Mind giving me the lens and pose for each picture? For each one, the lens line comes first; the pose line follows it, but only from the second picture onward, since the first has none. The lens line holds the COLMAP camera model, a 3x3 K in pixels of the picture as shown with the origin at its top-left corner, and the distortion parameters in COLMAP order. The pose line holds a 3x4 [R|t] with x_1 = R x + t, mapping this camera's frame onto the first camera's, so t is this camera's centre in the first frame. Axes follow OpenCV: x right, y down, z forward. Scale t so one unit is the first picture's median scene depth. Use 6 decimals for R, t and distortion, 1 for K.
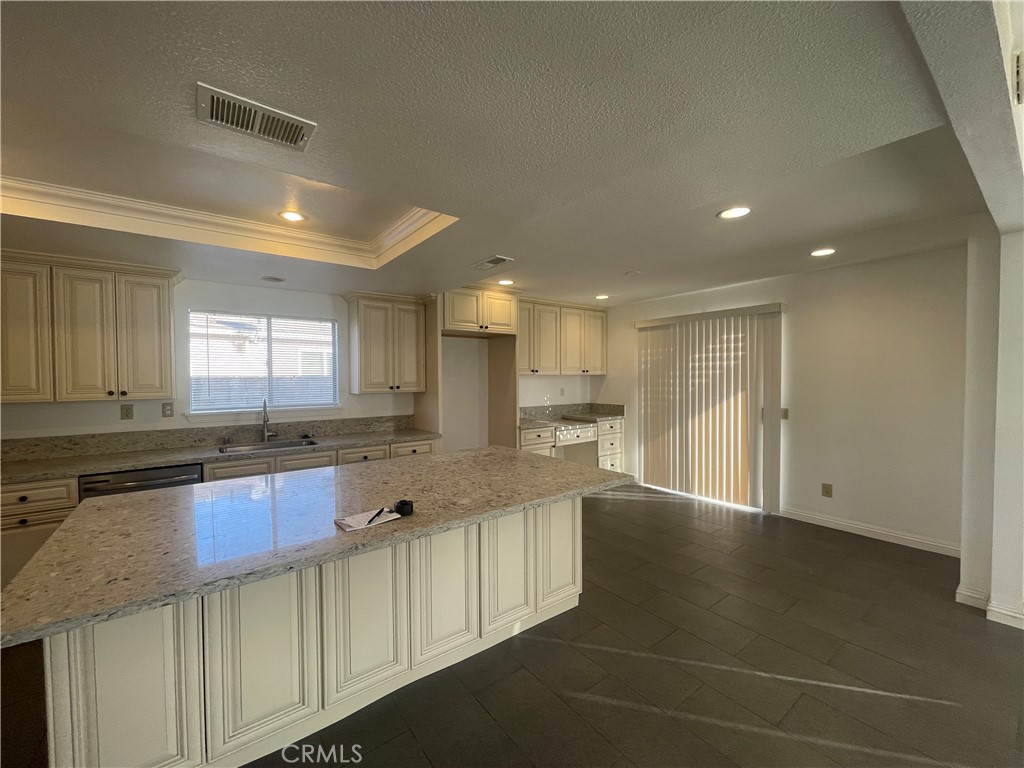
lens RADIAL K [[411.1, 0, 502.3], [0, 411.1, 387.1], [0, 0, 1]] dist [-0.000215, -0.000844]
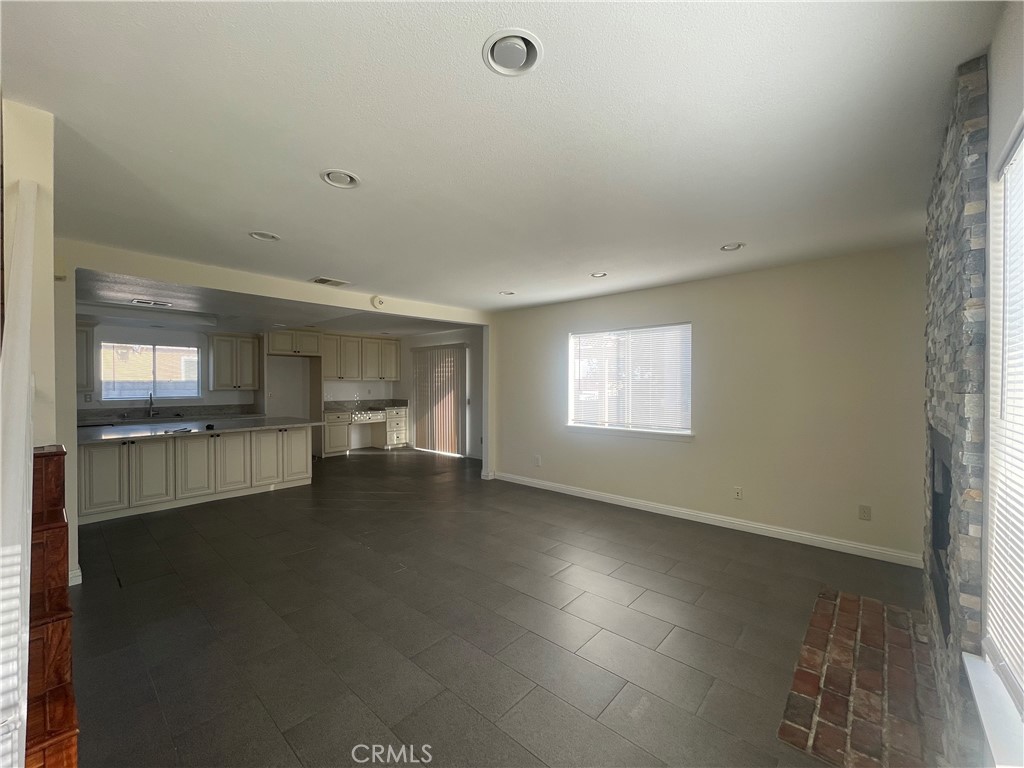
lens RADIAL K [[411.1, 0, 502.1], [0, 411.1, 384.9], [0, 0, 1]] dist [-0.000215, -0.000844]
pose [[0.982632, 0.003960, 0.185521, 0.508675], [0.000163, 0.999753, -0.022205, 0.031008], [-0.185563, 0.021850, 0.982389, -0.892702]]
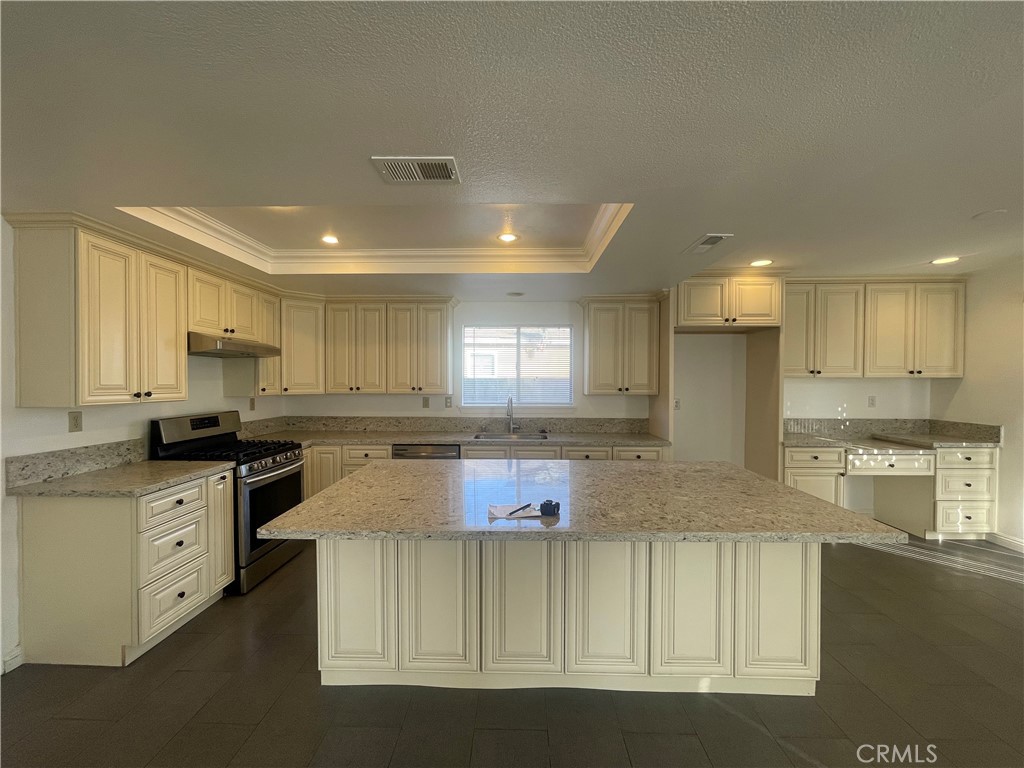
lens RADIAL K [[411.1, 0, 509.8], [0, 411.1, 387.6], [0, 0, 1]] dist [-0.000215, -0.000844]
pose [[0.787940, 0.019555, -0.615442, 0.127964], [-0.022148, 0.999749, 0.003411, -0.000550], [0.615354, 0.010943, 0.788175, 0.062750]]
